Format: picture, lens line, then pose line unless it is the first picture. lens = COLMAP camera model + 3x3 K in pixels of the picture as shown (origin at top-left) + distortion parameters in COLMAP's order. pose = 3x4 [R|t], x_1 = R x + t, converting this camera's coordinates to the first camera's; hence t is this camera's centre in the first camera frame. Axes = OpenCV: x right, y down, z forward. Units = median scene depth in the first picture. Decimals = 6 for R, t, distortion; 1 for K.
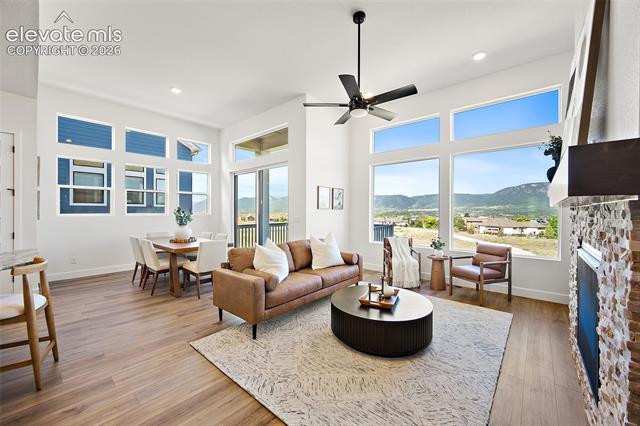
lens RADIAL K [[252.4, 0, 315.9], [0, 252.4, 212.2], [0, 0, 1]] dist [-0.000435, 0.000452]
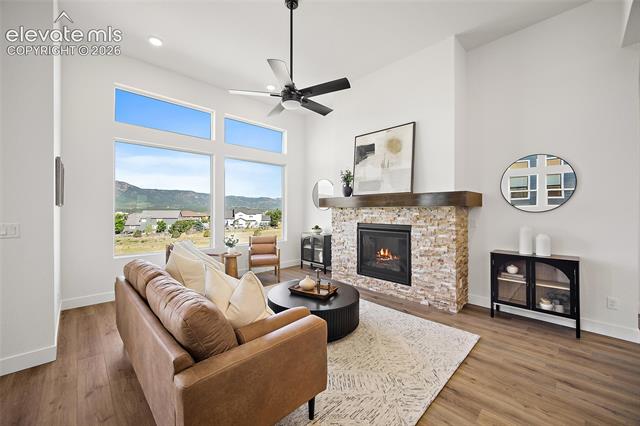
lens RADIAL K [[252.4, 0, 319.3], [0, 252.4, 210.6], [0, 0, 1]] dist [-0.000435, 0.000452]
pose [[0.070808, -0.003597, 0.997483, -0.456979], [0.000914, 0.999993, 0.003541, -0.004659], [-0.997490, 0.000661, 0.070811, 0.499137]]
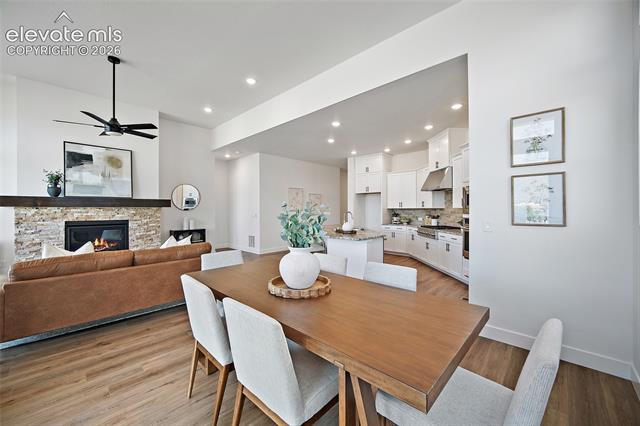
lens RADIAL K [[252.4, 0, 314.8], [0, 252.4, 209.7], [0, 0, 1]] dist [-0.000435, 0.000452]
pose [[-0.999200, 0.000729, 0.039997, -0.551723], [0.000835, 0.999996, 0.002637, -0.004592], [-0.039995, 0.002668, -0.999196, 1.378183]]
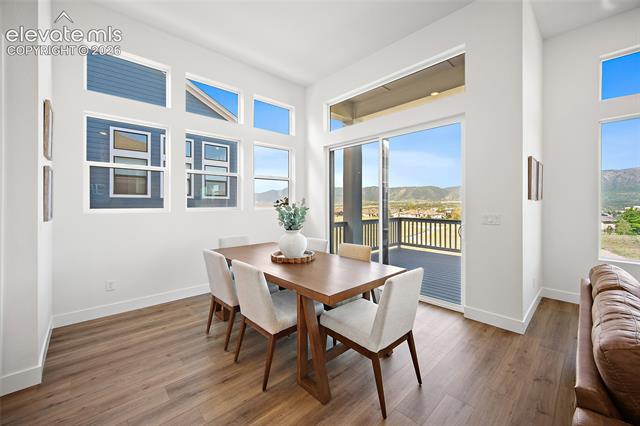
lens RADIAL K [[252.4, 0, 316.4], [0, 252.4, 204.8], [0, 0, 1]] dist [-0.000435, 0.000452]
pose [[0.995387, -0.002064, -0.095916, -0.412207], [0.002184, 0.999997, 0.001151, -0.002697], [0.095913, -0.001355, 0.995389, 0.447374]]
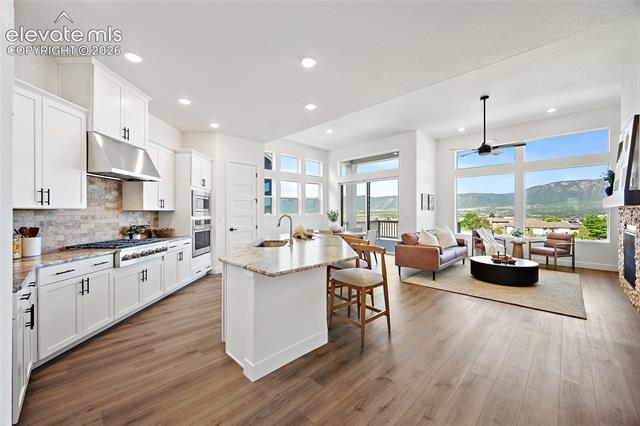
lens RADIAL K [[252.4, 0, 312.2], [0, 252.4, 213.9], [0, 0, 1]] dist [-0.000435, 0.000452]
pose [[0.997476, -0.004509, -0.070854, -0.534783], [0.004681, 0.999986, 0.002265, 0.003643], [0.070843, -0.002591, 0.997484, -0.486167]]
